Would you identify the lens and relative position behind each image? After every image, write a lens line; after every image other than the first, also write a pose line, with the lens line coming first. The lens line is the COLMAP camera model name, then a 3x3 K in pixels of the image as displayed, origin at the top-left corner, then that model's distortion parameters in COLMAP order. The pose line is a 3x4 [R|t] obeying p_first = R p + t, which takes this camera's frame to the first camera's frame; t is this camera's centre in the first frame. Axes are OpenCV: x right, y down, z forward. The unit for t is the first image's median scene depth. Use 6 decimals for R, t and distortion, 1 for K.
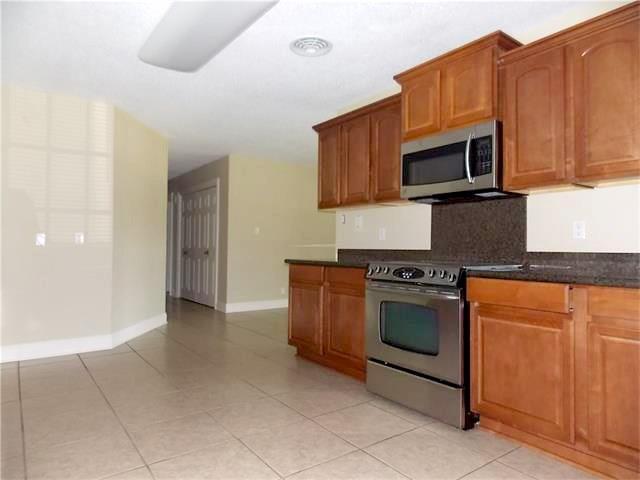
lens RADIAL K [[412.9, 0, 320.0], [0, 412.9, 240.0], [0, 0, 1]] dist [-0.020295, 0.001013]
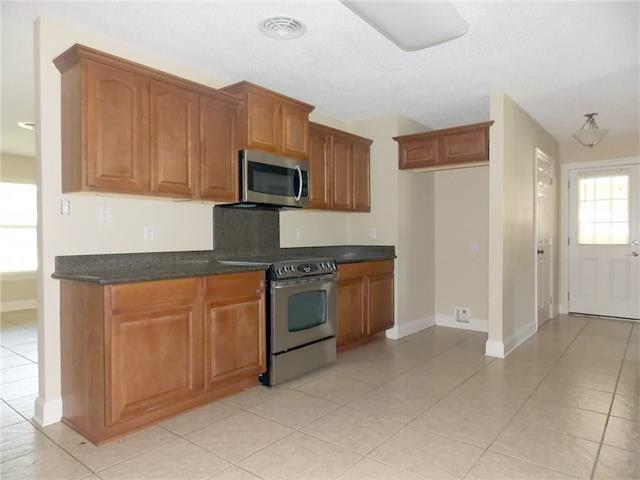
lens RADIAL K [[412.9, 0, 320.0], [0, 412.9, 240.0], [0, 0, 1]] dist [-0.020295, 0.001013]
pose [[-0.249790, -0.017356, 0.968145, -0.983296], [-0.013179, 0.999808, 0.014523, -0.024272], [-0.968210, -0.009132, -0.249970, 1.226001]]
